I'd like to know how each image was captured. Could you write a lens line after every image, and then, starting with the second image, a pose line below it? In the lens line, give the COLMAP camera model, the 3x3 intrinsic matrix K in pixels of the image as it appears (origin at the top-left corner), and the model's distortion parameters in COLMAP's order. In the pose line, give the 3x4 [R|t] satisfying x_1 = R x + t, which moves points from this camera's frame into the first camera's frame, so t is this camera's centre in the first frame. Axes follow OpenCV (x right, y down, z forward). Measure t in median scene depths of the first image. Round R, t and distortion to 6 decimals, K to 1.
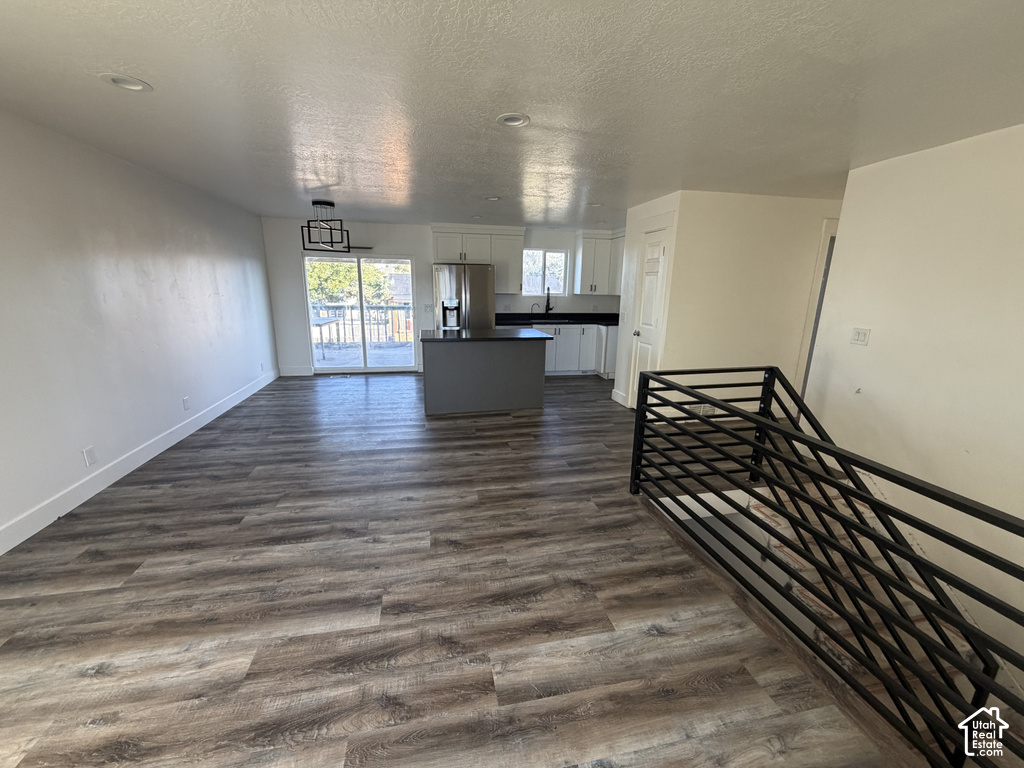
lens RADIAL K [[408.3, 0, 507.5], [0, 408.3, 384.6], [0, 0, 1]] dist [-0.001817, 0.000701]
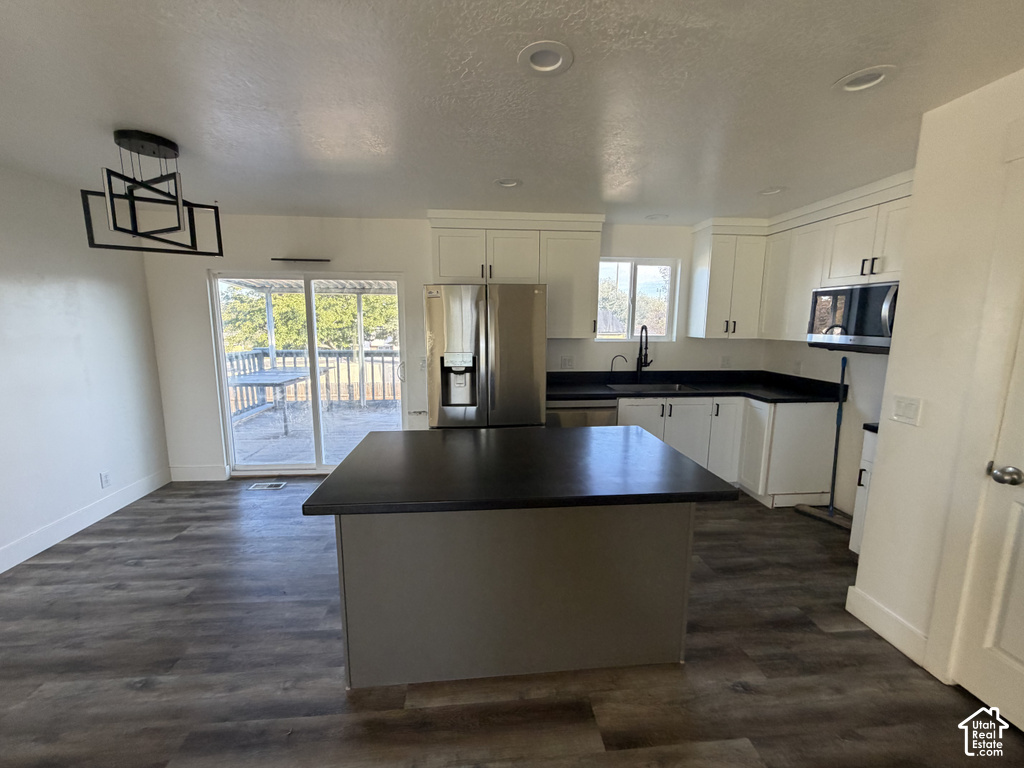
lens RADIAL K [[408.3, 0, 507.5], [0, 408.3, 384.6], [0, 0, 1]] dist [-0.001817, 0.000701]
pose [[0.993247, 0.007884, -0.115747, -0.019782], [-0.017485, 0.996465, -0.082172, -0.126431], [0.114690, 0.083641, 0.989874, 0.502706]]
